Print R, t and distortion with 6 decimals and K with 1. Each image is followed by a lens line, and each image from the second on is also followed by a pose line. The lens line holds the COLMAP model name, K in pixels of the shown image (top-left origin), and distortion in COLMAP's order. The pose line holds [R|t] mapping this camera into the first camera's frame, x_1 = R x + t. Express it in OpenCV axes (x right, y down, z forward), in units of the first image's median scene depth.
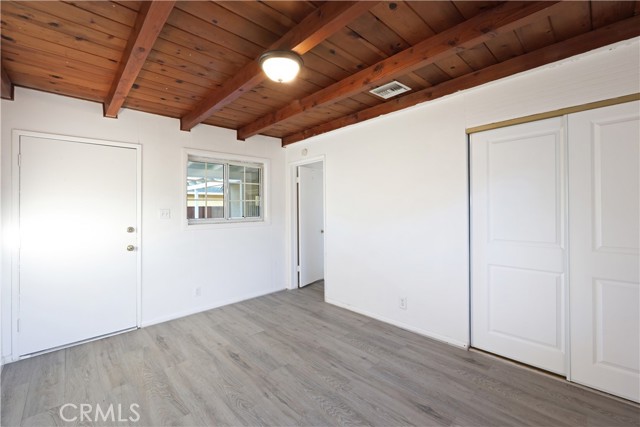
lens RADIAL K [[255.4, 0, 320.0], [0, 255.4, 213.5], [0, 0, 1]] dist [-0.000113, -0.000027]
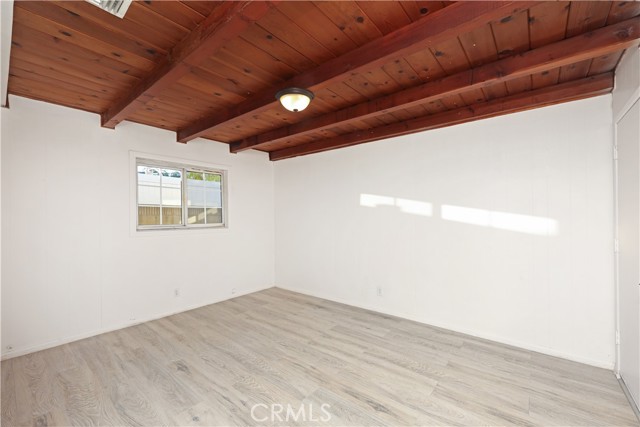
lens RADIAL K [[255.4, 0, 320.0], [0, 255.4, 213.5], [0, 0, 1]] dist [-0.000113, -0.000027]
pose [[-0.994042, 0.021609, -0.106832, -0.120433], [0.020735, 0.999742, 0.009285, 0.000396], [0.107005, 0.007014, -0.994234, 1.962758]]
